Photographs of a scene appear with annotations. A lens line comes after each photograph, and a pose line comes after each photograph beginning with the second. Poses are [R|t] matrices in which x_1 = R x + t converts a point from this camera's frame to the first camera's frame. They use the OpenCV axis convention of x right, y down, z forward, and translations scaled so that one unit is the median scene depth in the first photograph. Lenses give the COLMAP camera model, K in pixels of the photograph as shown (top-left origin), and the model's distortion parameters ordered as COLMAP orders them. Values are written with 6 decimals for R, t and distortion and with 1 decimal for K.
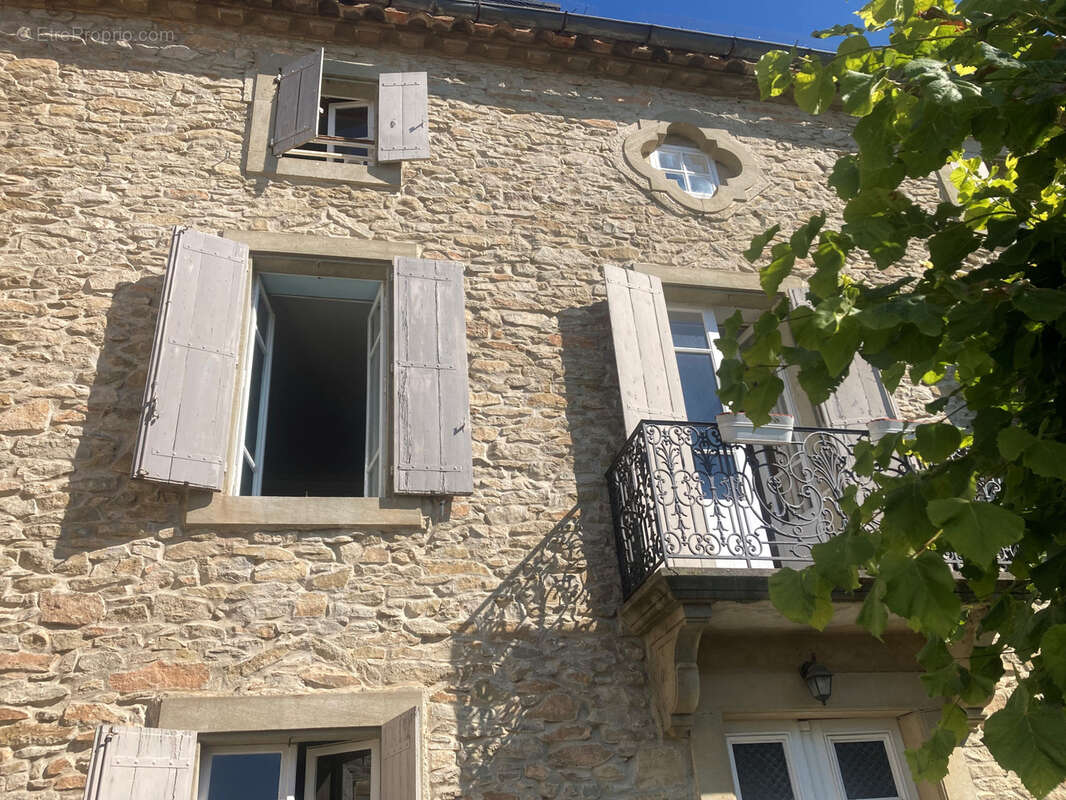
lens RADIAL K [[872.7, 0, 525.5], [0, 872.7, 403.3], [0, 0, 1]] dist [0.051500, -0.053635]
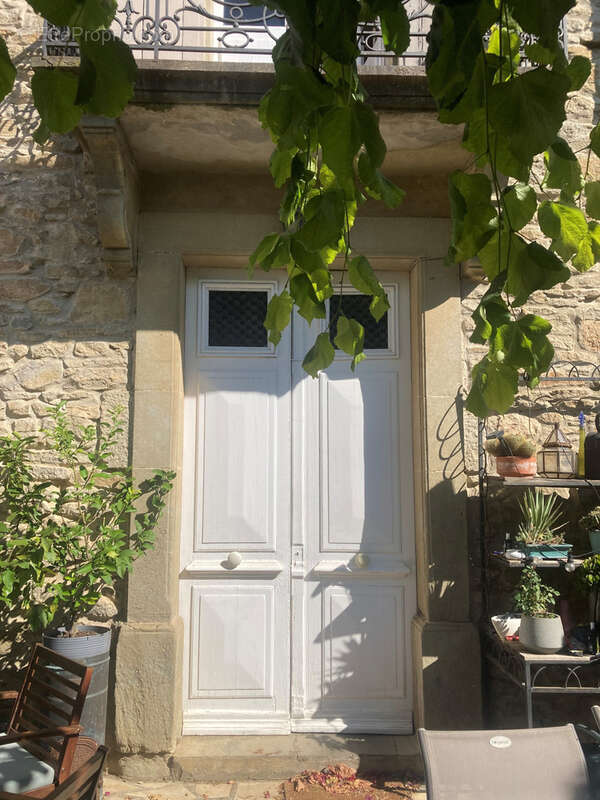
lens RADIAL K [[654.9, 0, 302.6], [0, 654.9, 405.9], [0, 0, 1]] dist [0.051500, -0.053635]
pose [[0.981344, 0.049953, -0.185657, 0.463987], [0.030119, 0.913790, 0.405068, 0.212839], [0.189885, -0.403103, 0.895238, 0.326880]]
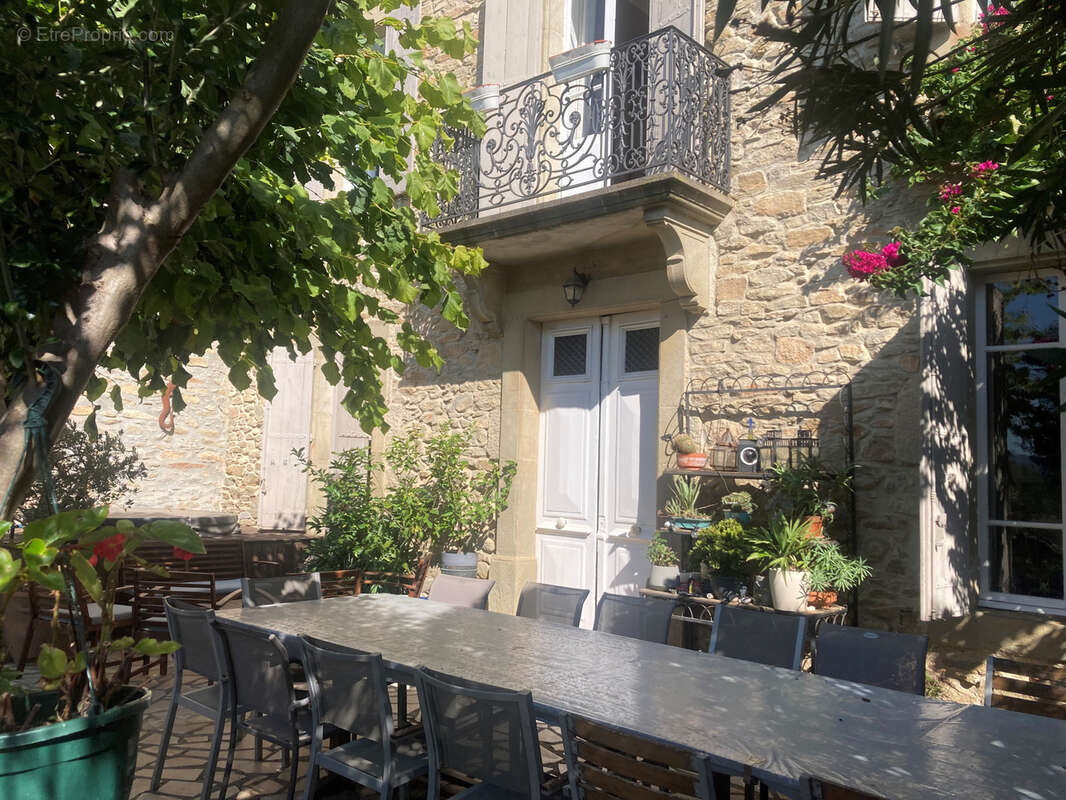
lens RADIAL K [[872.7, 0, 529.8], [0, 872.7, 406.4], [0, 0, 1]] dist [0.051500, -0.053635]
pose [[0.577343, 0.026309, -0.816078, 1.294377], [0.348962, 0.895648, 0.275752, 0.096112], [0.738173, -0.443984, 0.507916, 0.233056]]
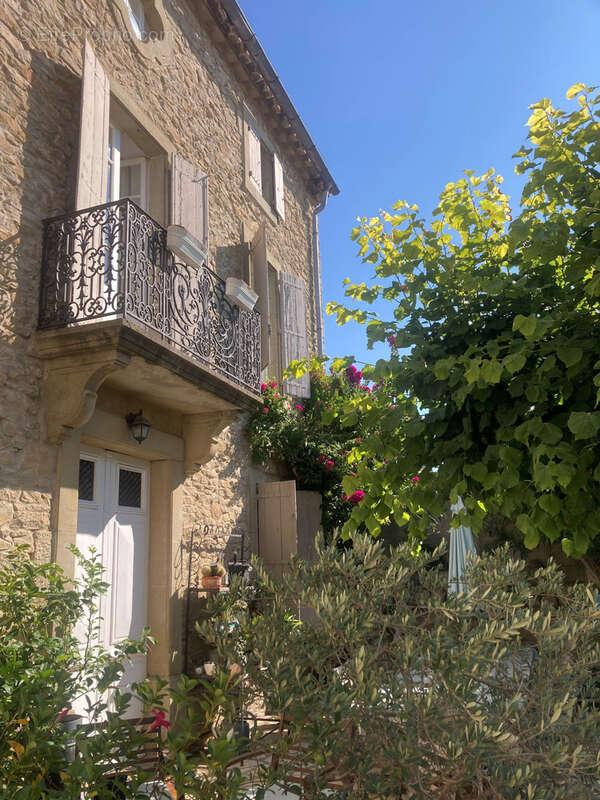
lens RADIAL K [[654.9, 0, 296.2], [0, 654.9, 404.4], [0, 0, 1]] dist [0.051500, -0.053635]
pose [[0.540390, 0.257909, 0.800913, -0.379872], [-0.428681, 0.903454, -0.001690, 0.171233], [-0.724024, -0.342423, 0.598779, 0.190651]]
